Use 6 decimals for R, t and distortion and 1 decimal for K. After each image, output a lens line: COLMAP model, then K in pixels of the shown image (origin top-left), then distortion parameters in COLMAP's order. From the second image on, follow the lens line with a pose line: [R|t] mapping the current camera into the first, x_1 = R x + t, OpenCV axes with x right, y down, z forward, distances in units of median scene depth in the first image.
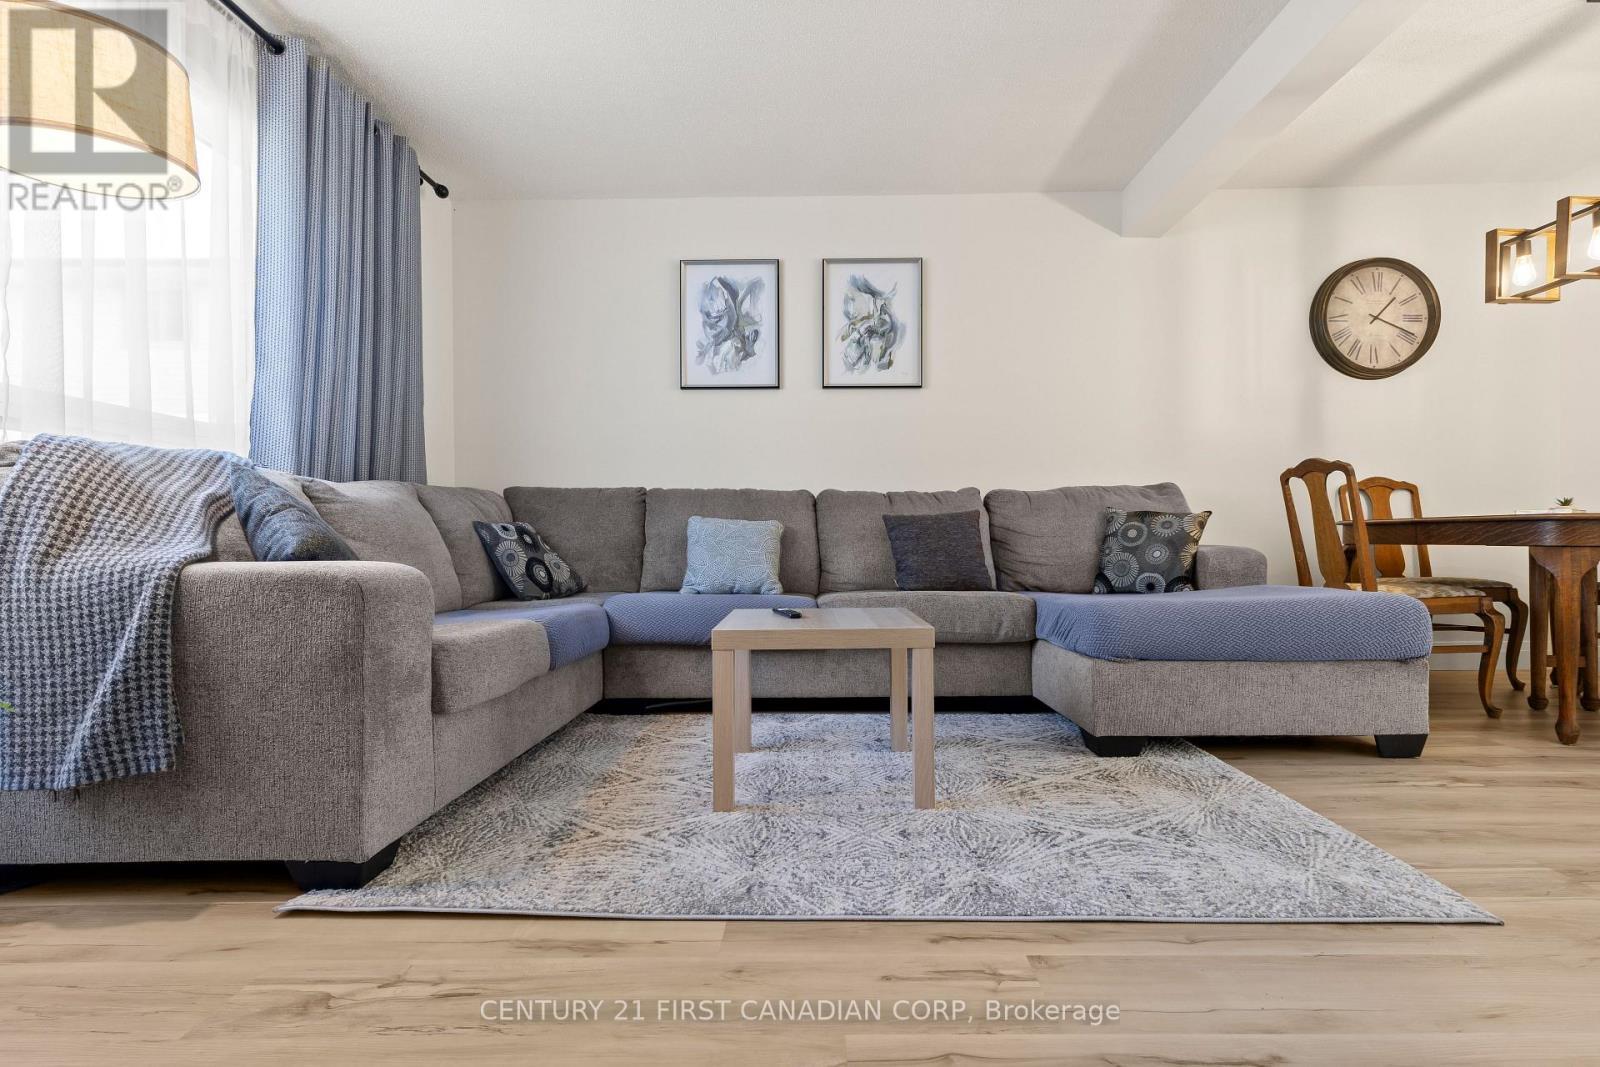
lens RADIAL K [[730.7, 0, 814.3], [0, 730.7, 541.9], [0, 0, 1]] dist [0.003021, -0.000562]
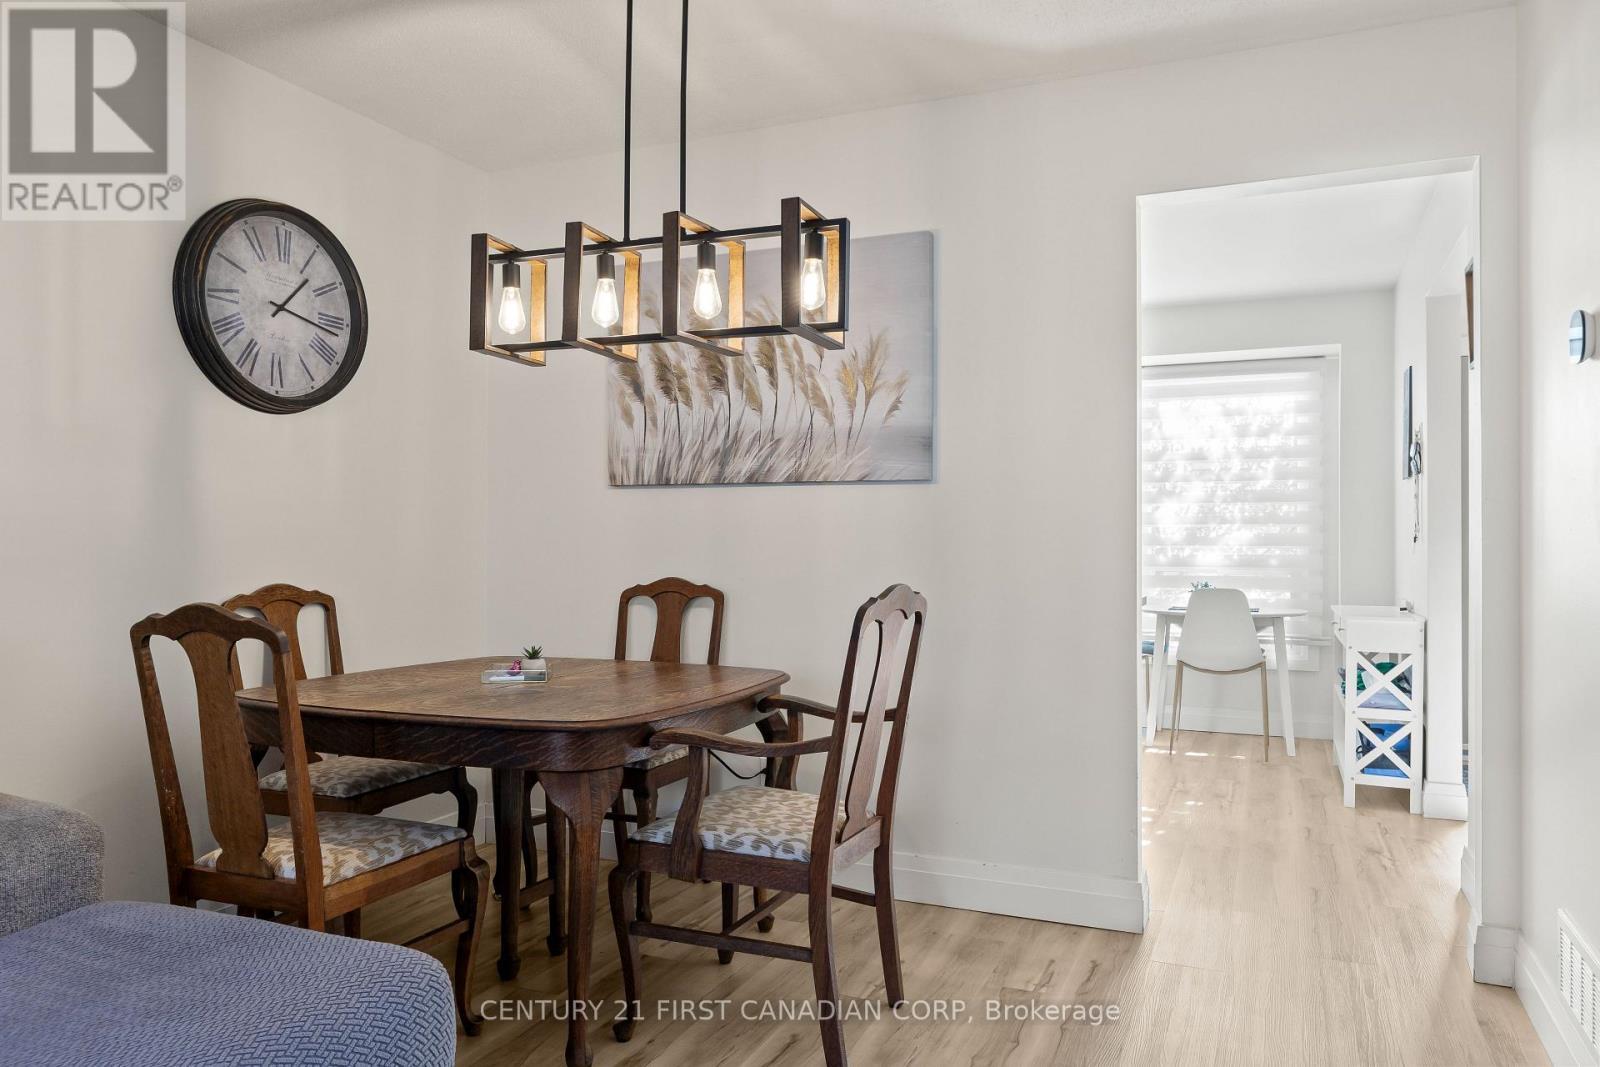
lens RADIAL K [[1072.2, 0, 802.0], [0, 1072.2, 545.2], [0, 0, 1]] dist [-0.006114, -0.001359]
pose [[0.387781, 0.009391, 0.921704, 0.152837], [-0.009291, 0.999937, -0.006279, -0.118508], [-0.921705, -0.006129, 0.387844, 0.295839]]
